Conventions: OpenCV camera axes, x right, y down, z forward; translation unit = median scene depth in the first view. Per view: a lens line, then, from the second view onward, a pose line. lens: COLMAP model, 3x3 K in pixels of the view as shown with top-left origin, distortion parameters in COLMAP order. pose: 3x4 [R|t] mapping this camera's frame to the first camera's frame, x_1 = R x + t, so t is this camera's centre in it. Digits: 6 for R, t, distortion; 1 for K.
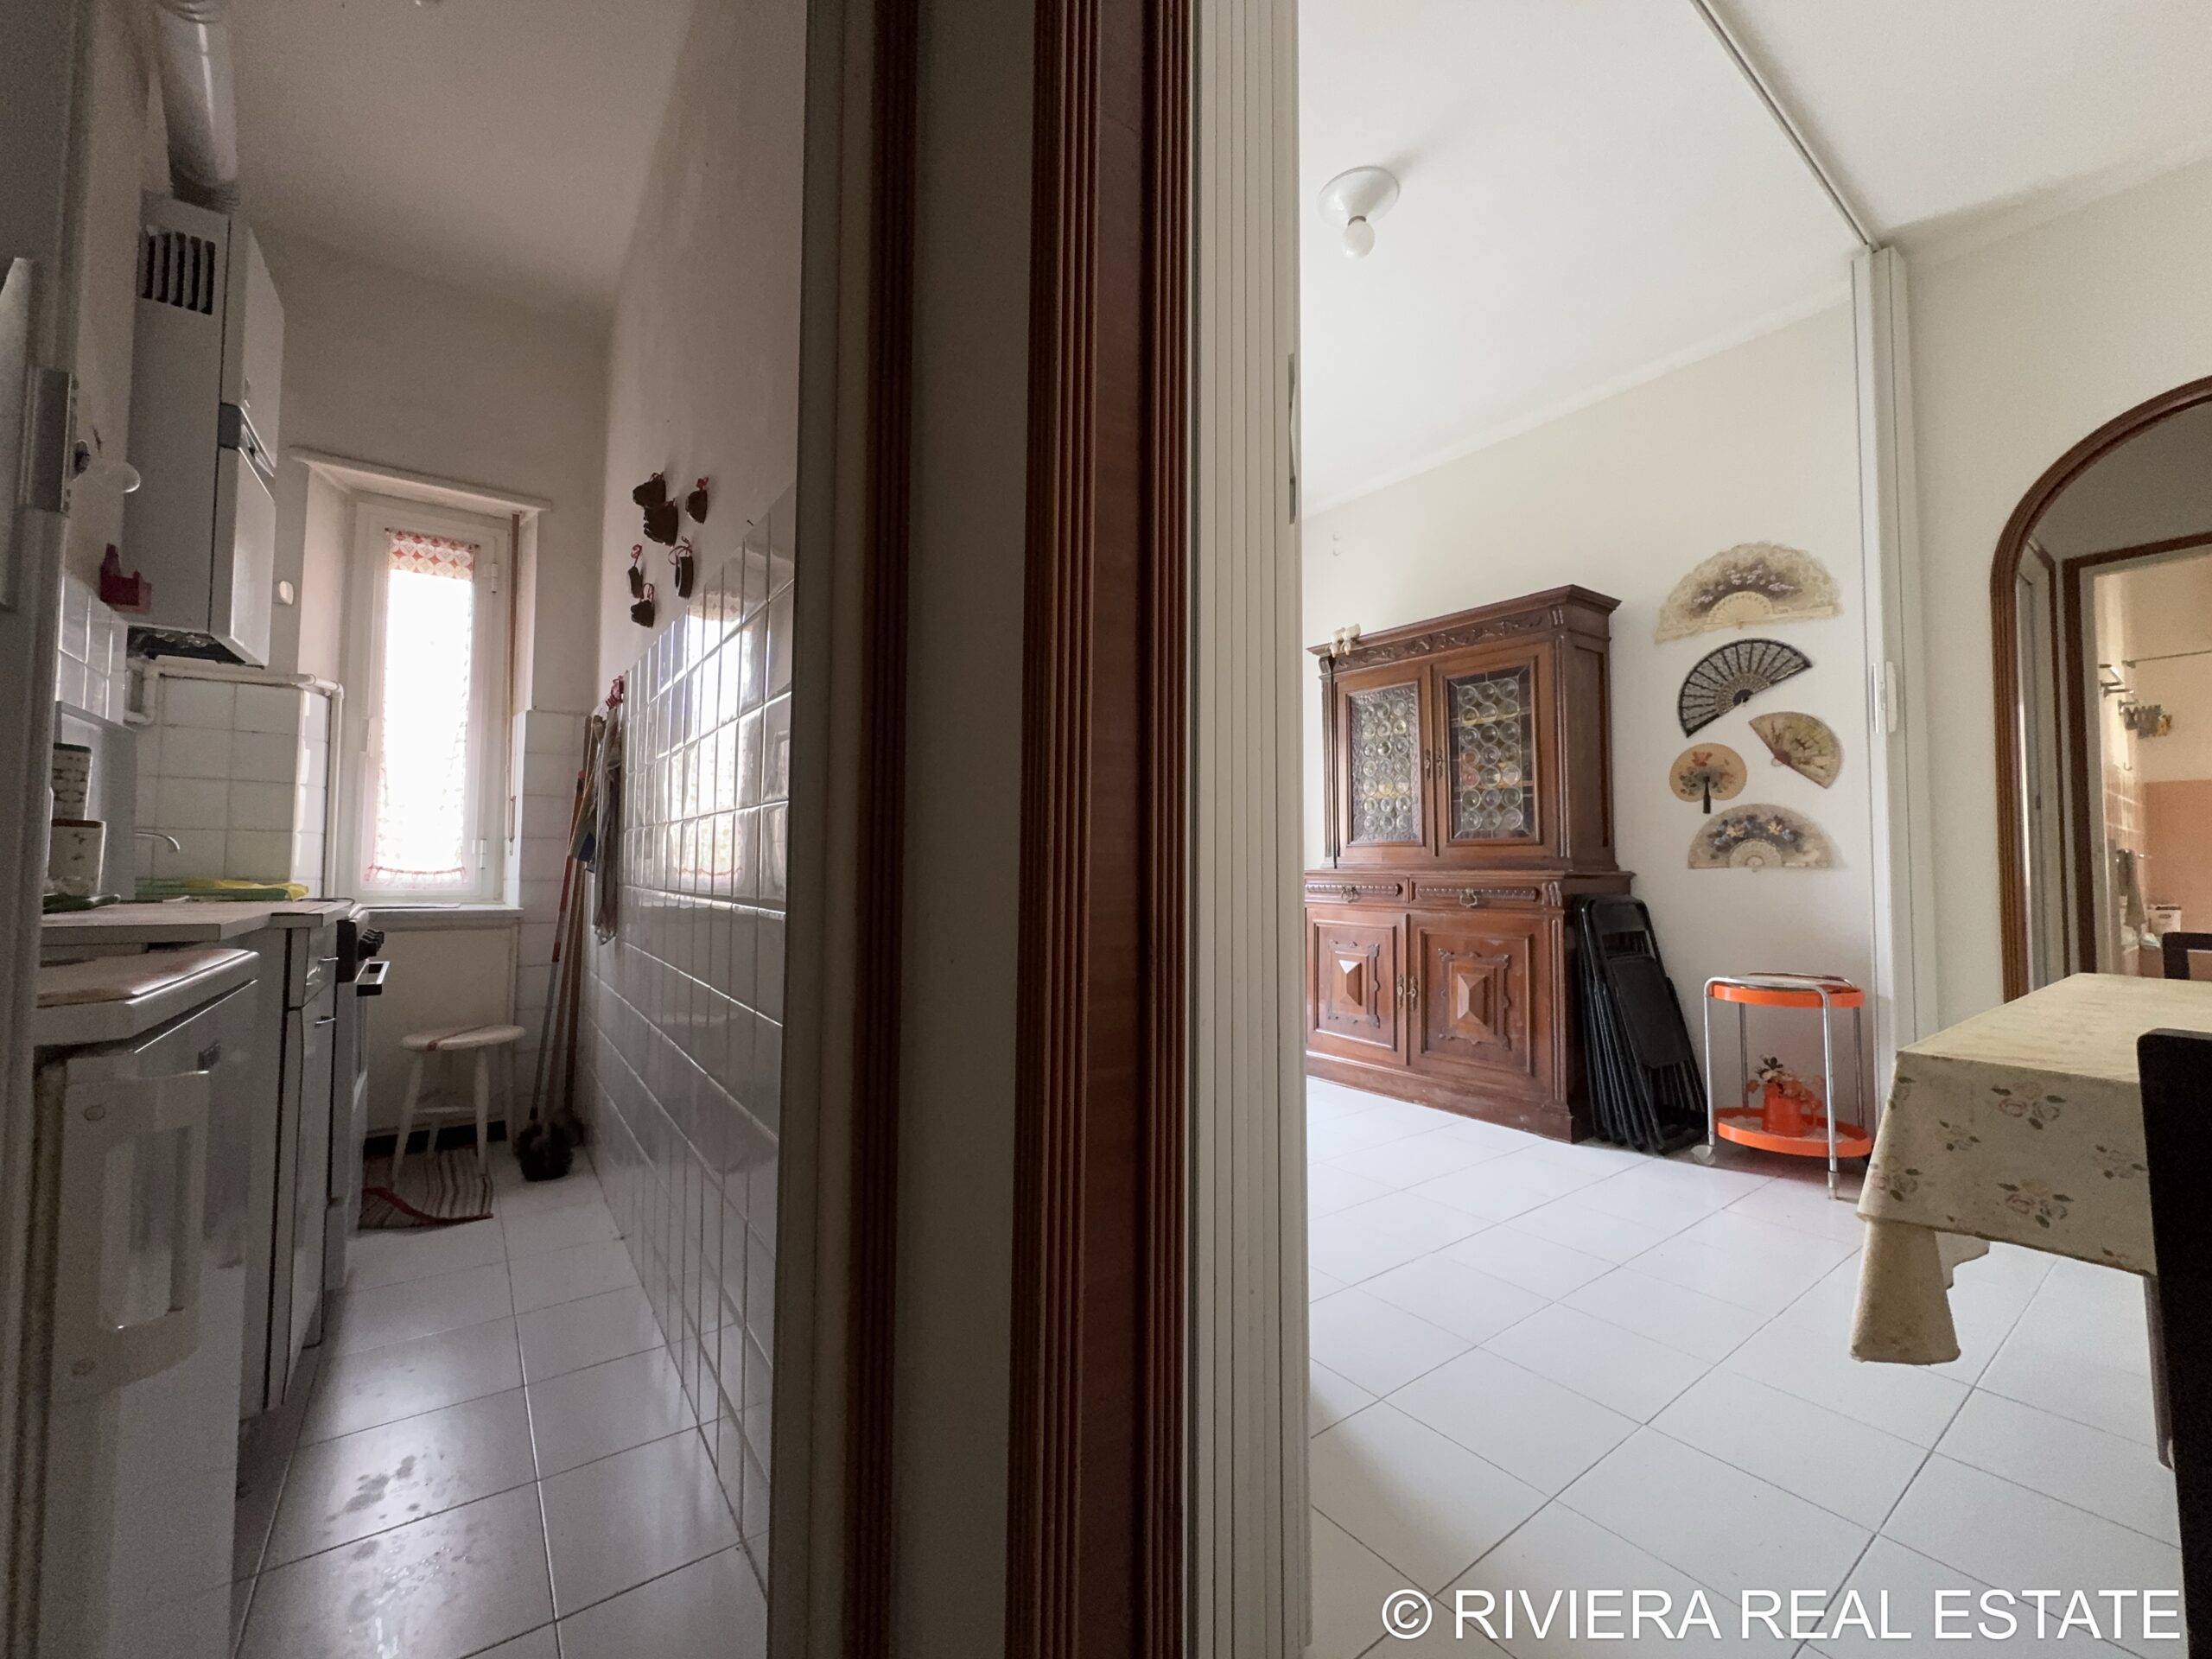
lens RADIAL K [[881.9, 0, 1107.5], [0, 881.9, 827.9], [0, 0, 1]] dist [-0.002935, 0.000495]
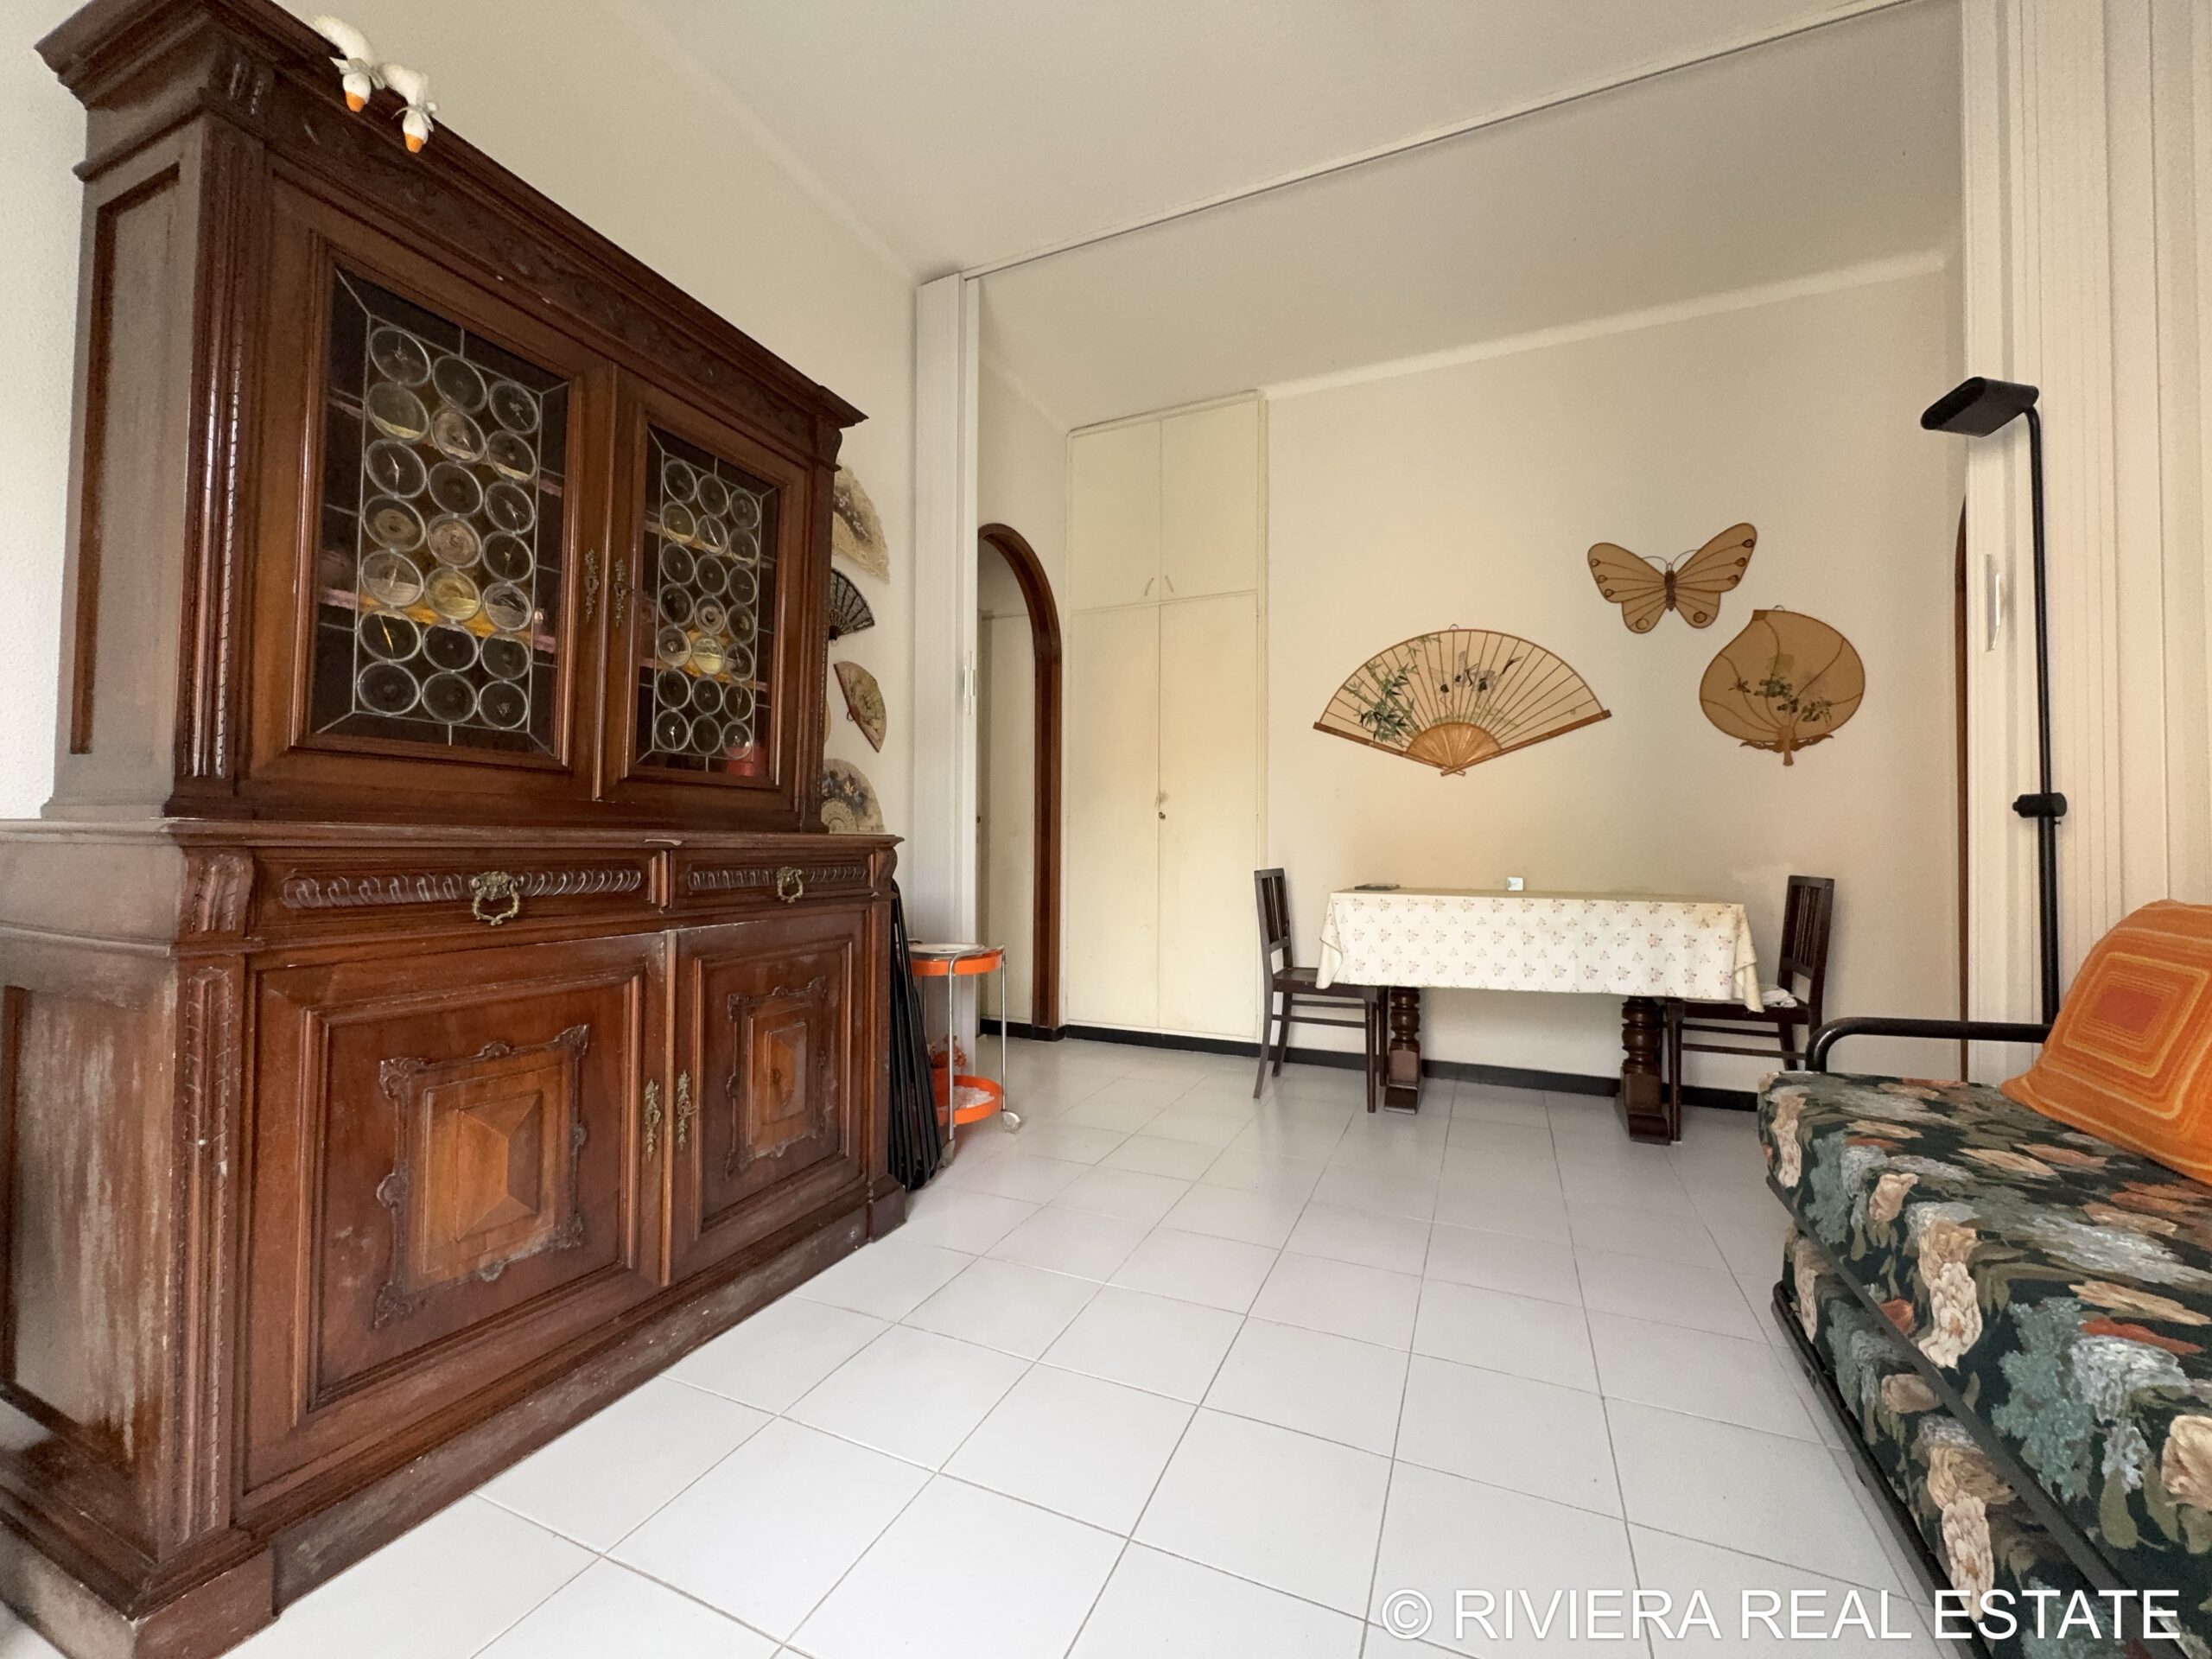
lens RADIAL K [[881.9, 0, 1106.3], [0, 881.9, 829.1], [0, 0, 1]] dist [-0.002935, 0.000495]
pose [[-0.496822, 0.005237, 0.867837, -0.134285], [-0.050853, 0.998088, -0.035136, 0.049397], [-0.866362, -0.061589, -0.495605, 0.990231]]
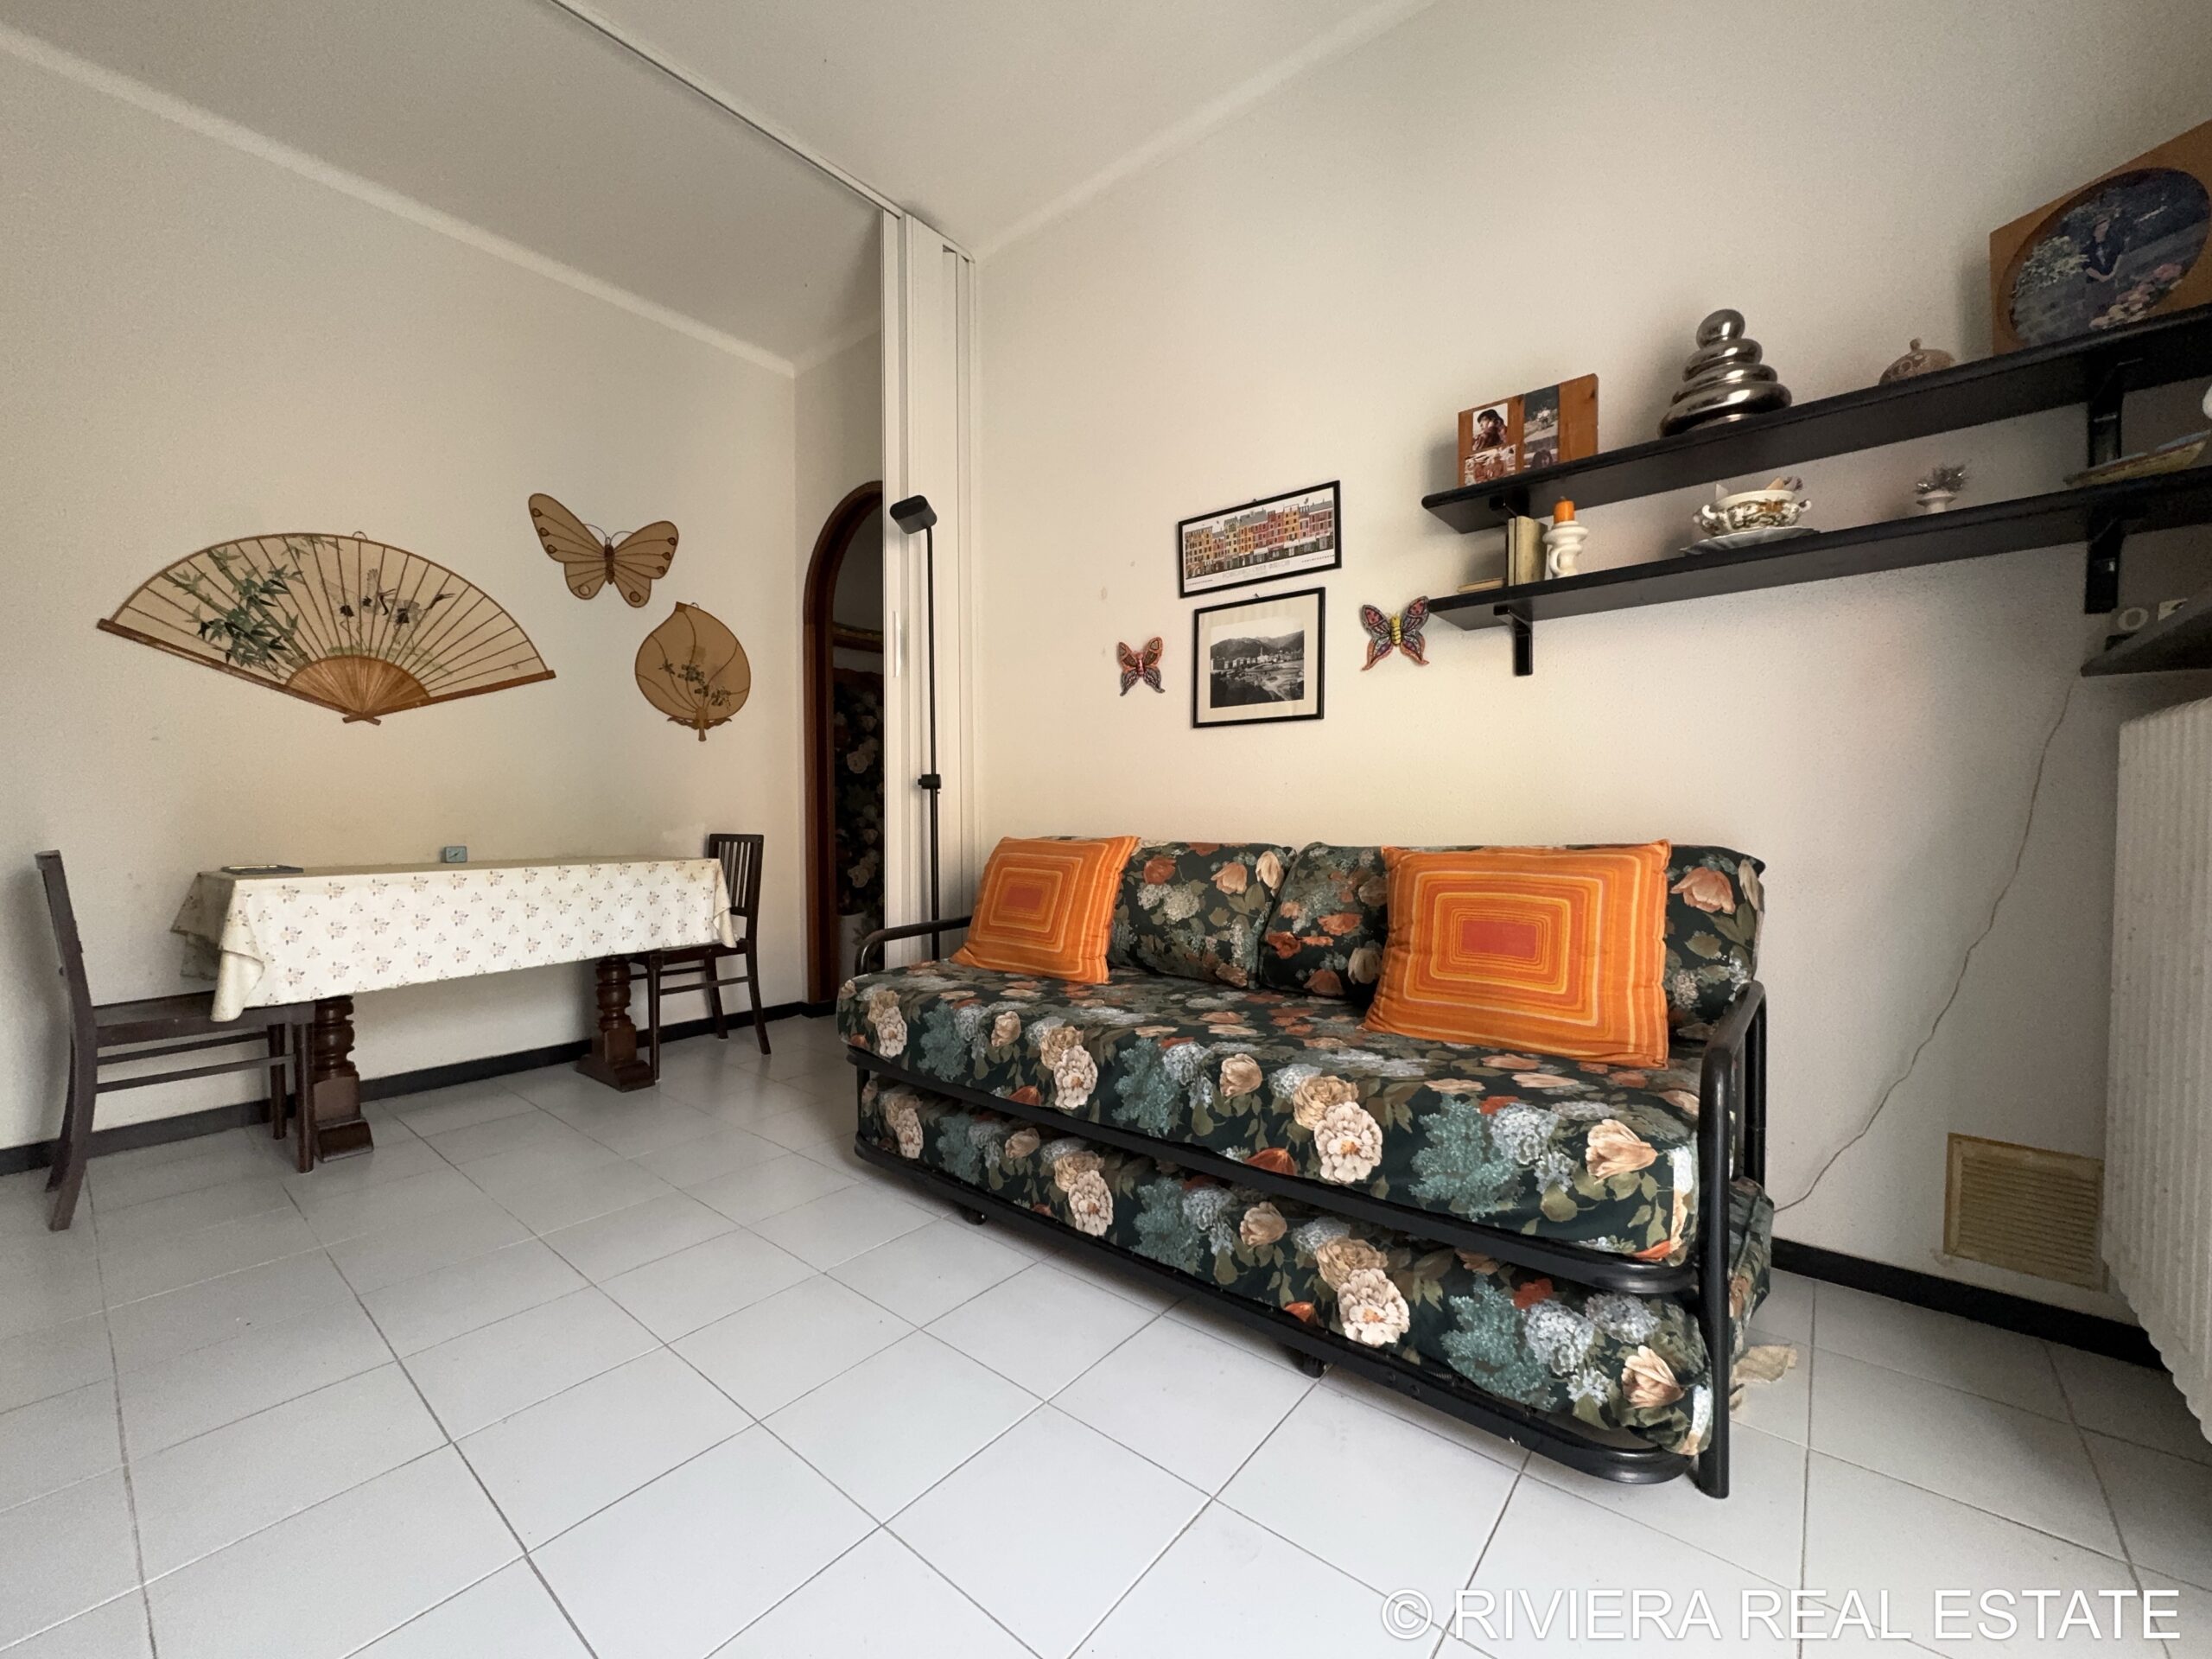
lens RADIAL K [[881.9, 0, 1106.6], [0, 881.9, 827.4], [0, 0, 1]] dist [-0.002935, 0.000495]
pose [[-0.969359, 0.002112, -0.245639, 0.065810], [0.009570, 0.999529, -0.029173, 0.056676], [0.245462, -0.030629, -0.968922, 1.082533]]
